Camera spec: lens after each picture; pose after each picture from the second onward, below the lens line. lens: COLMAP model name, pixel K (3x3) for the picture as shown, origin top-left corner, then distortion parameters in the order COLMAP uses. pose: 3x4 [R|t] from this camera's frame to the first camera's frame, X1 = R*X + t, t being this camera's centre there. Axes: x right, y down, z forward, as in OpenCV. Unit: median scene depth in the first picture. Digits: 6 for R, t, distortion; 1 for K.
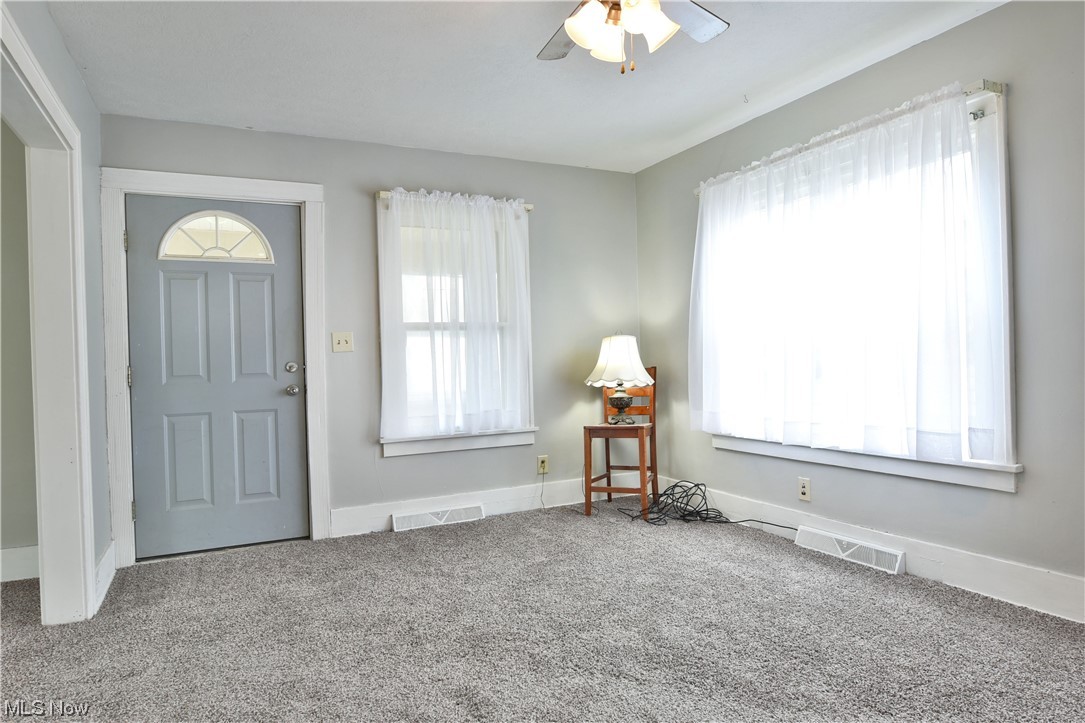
lens RADIAL K [[662.2, 0, 544.0], [0, 662.2, 363.5], [0, 0, 1]] dist [-0.008767, -0.006518]
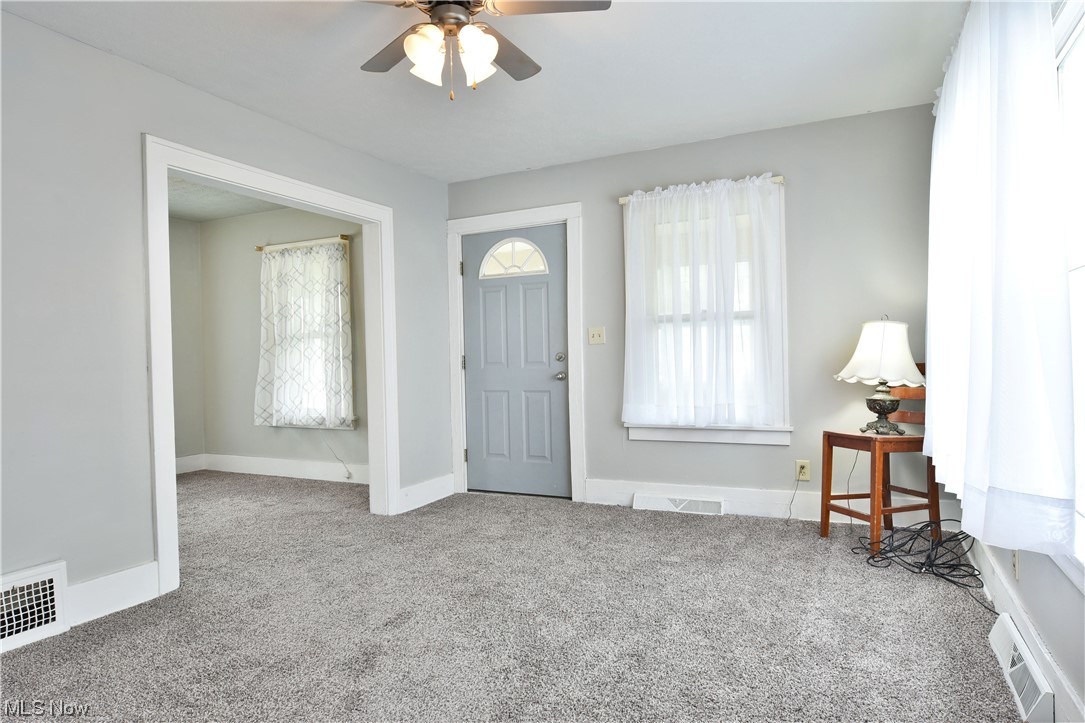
lens RADIAL K [[662.2, 0, 544.0], [0, 662.2, 363.5], [0, 0, 1]] dist [-0.008767, -0.006518]
pose [[0.607474, 0.021085, -0.794060, 0.575425], [0.001036, 0.999626, 0.027337, -0.016162], [0.794339, -0.017429, 0.607224, 0.236709]]
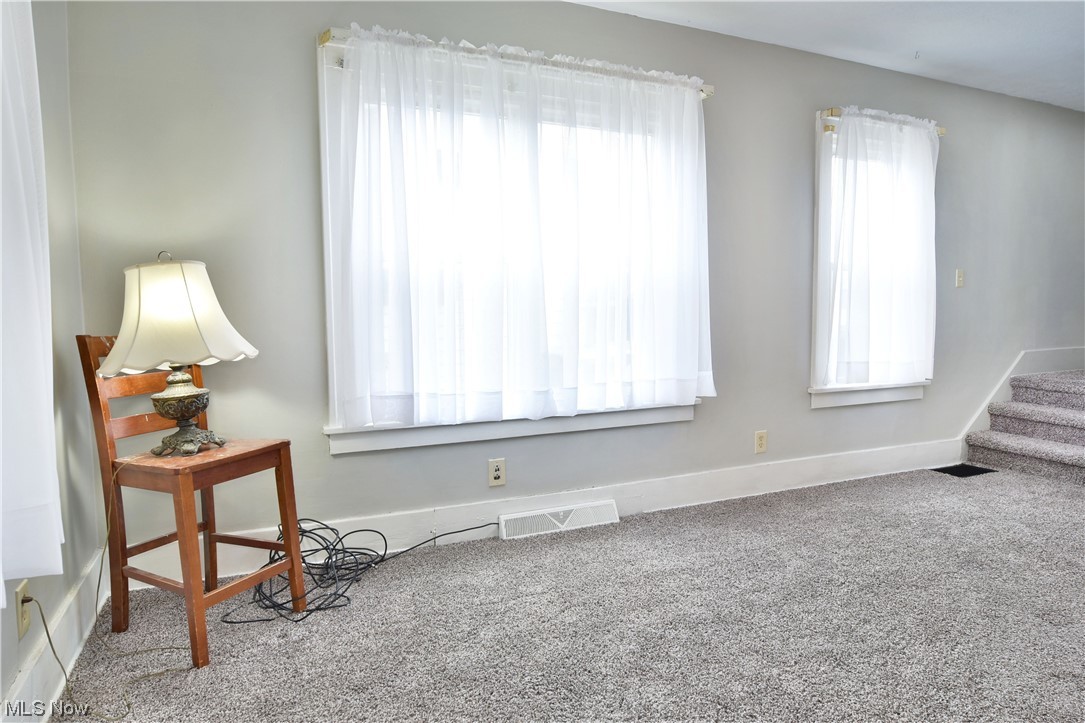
lens RADIAL K [[662.2, 0, 544.0], [0, 662.2, 363.5], [0, 0, 1]] dist [-0.008767, -0.006518]
pose [[0.035059, -0.060071, 0.997578, -0.394320], [0.009833, 0.998164, 0.059761, 0.003368], [-0.999337, 0.007714, 0.035586, 0.840014]]
